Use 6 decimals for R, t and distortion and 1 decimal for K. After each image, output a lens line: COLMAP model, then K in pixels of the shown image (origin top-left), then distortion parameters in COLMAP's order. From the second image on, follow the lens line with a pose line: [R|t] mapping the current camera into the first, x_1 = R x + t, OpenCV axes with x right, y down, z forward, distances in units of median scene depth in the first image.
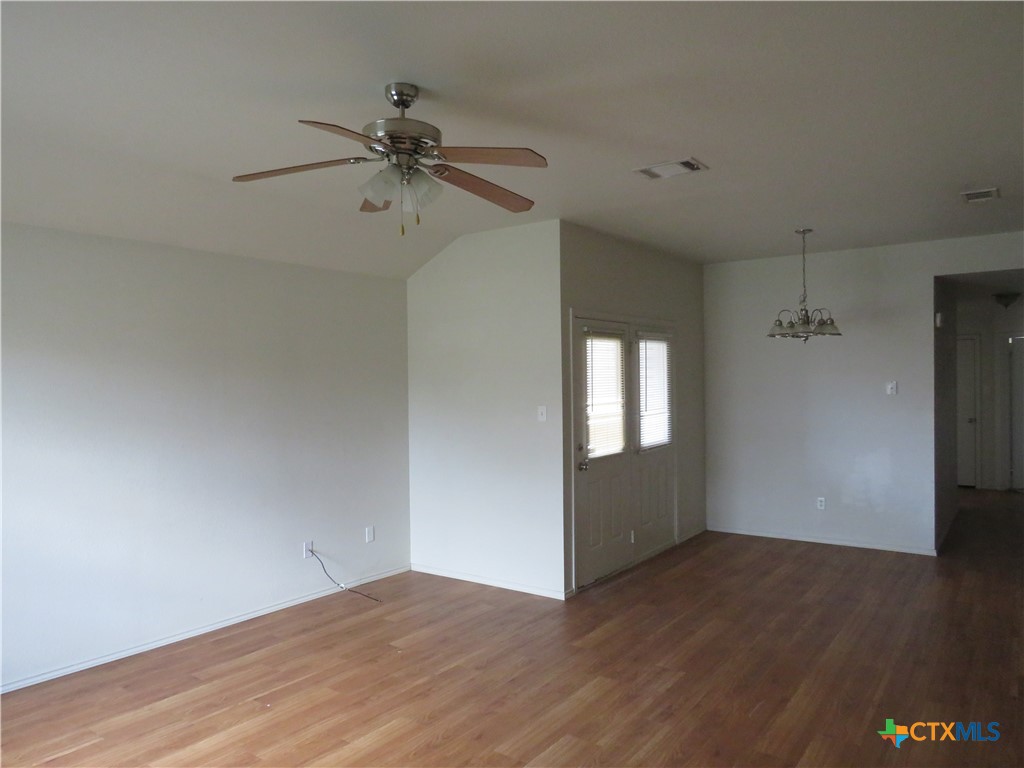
lens RADIAL K [[725.6, 0, 509.9], [0, 725.6, 384.8], [0, 0, 1]] dist [-0.018069, -0.000731]
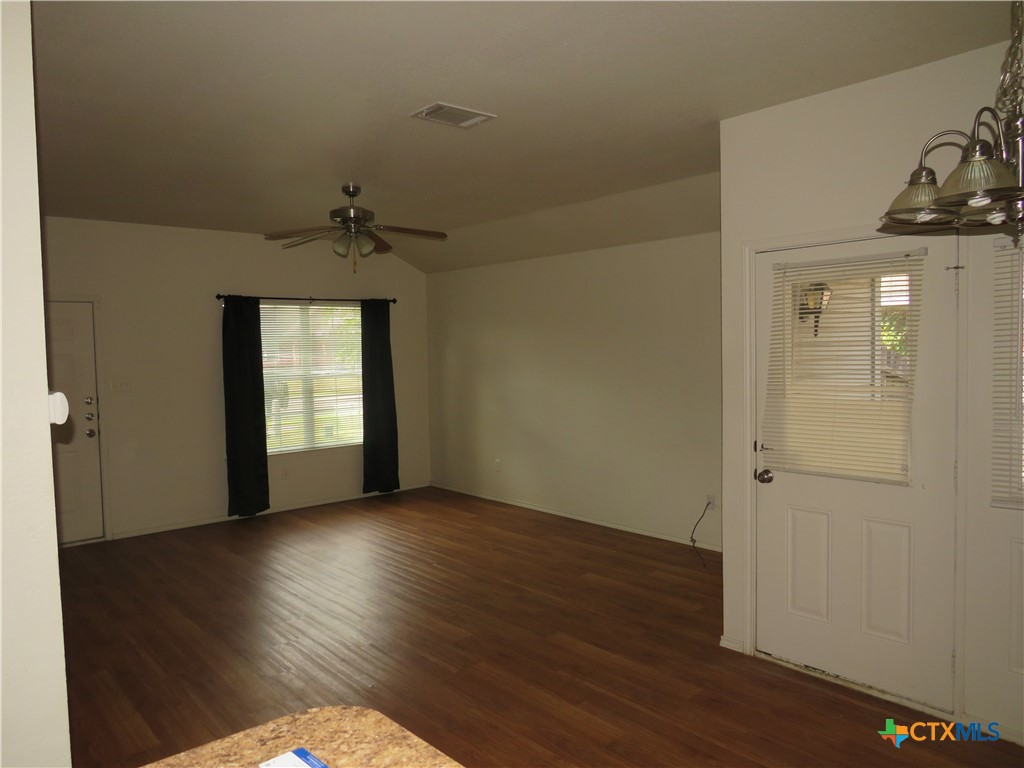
lens RADIAL K [[725.6, 0, 509.9], [0, 725.6, 384.8], [0, 0, 1]] dist [-0.018069, -0.000731]
pose [[-0.216811, 0.064942, -0.974051, 0.927675], [0.010973, 0.997884, 0.064089, -0.020640], [0.976152, 0.003207, -0.217065, 1.068553]]
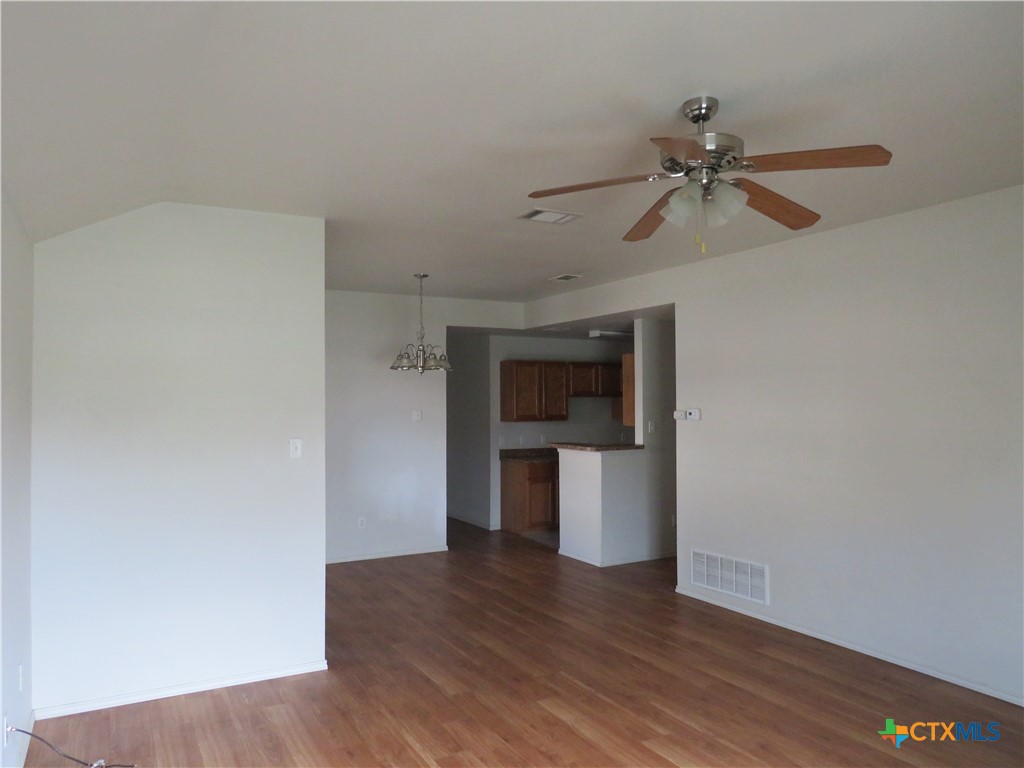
lens RADIAL K [[725.6, 0, 509.9], [0, 725.6, 384.8], [0, 0, 1]] dist [-0.018069, -0.000731]
pose [[0.416753, 0.032673, 0.908432, -0.685092], [0.004927, 0.999258, -0.038200, 0.001025], [-0.909006, 0.020396, 0.416283, 0.507567]]
